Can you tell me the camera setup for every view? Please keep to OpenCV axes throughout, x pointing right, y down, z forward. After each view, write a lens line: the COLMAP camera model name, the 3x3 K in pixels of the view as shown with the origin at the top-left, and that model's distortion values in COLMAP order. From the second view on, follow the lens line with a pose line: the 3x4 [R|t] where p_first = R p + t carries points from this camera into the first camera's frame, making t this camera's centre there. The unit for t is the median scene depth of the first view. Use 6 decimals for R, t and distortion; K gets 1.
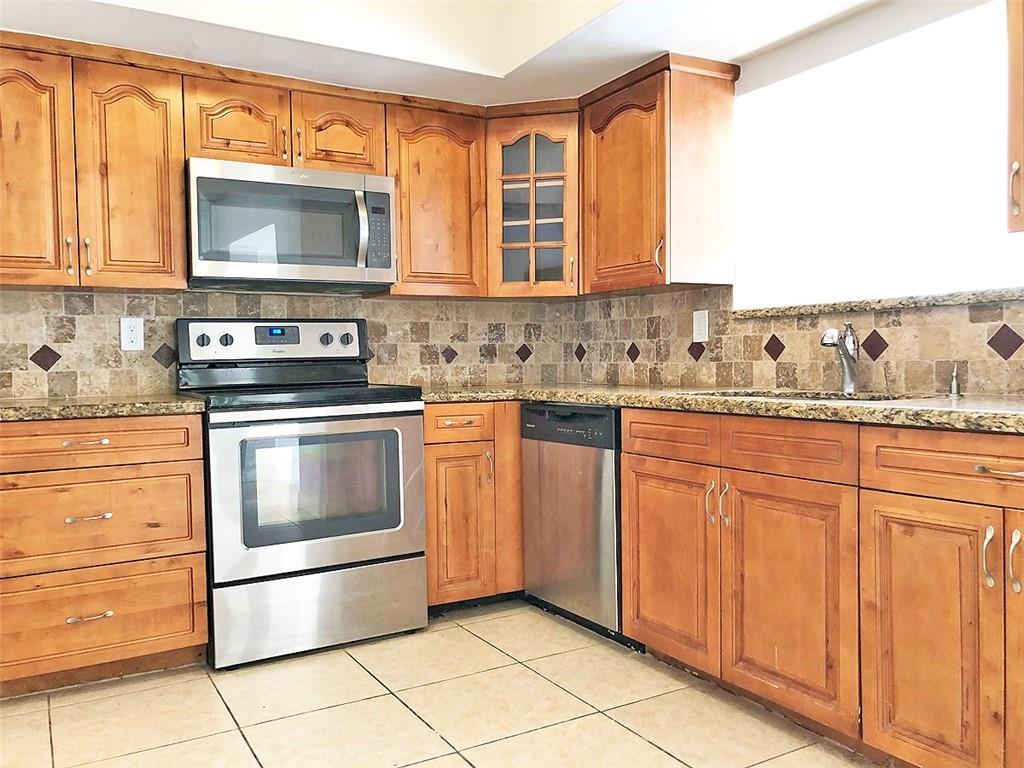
lens RADIAL K [[829.2, 0, 512.0], [0, 829.2, 384.0], [0, 0, 1]] dist [0.026316, -0.044193]
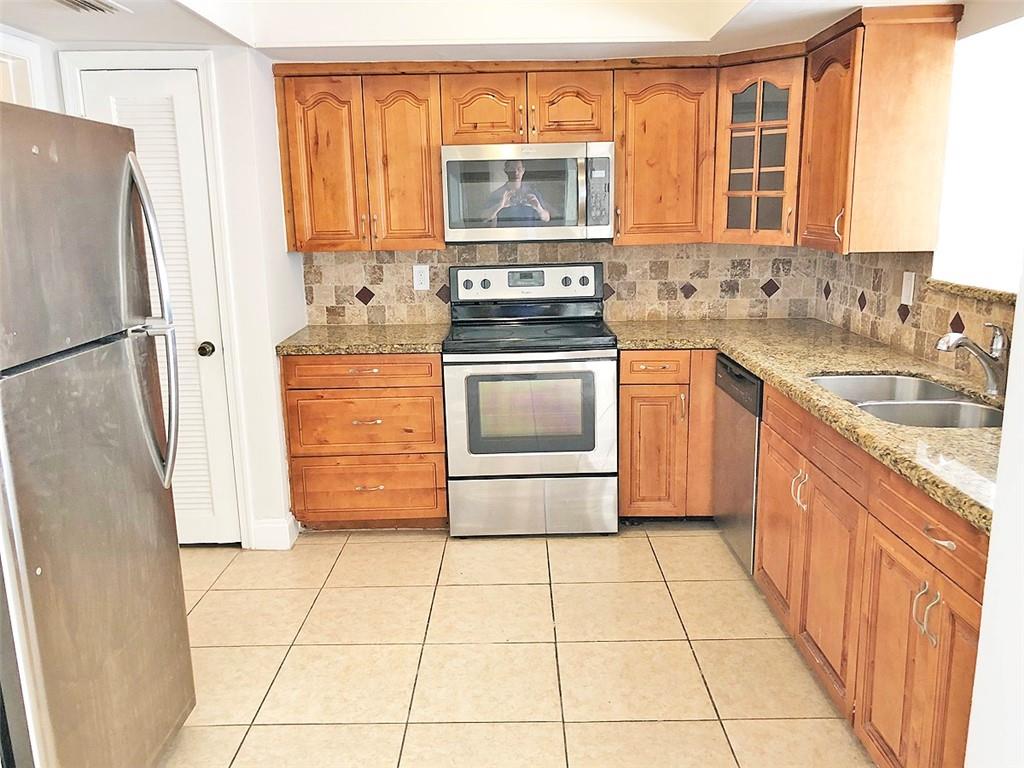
lens RADIAL K [[829.2, 0, 512.0], [0, 829.2, 384.0], [0, 0, 1]] dist [0.026316, -0.044193]
pose [[0.860153, 0.104835, -0.499146, 0.336554], [-0.008160, 0.981351, 0.192050, -0.146653], [0.509972, -0.161119, 0.844967, -0.061628]]
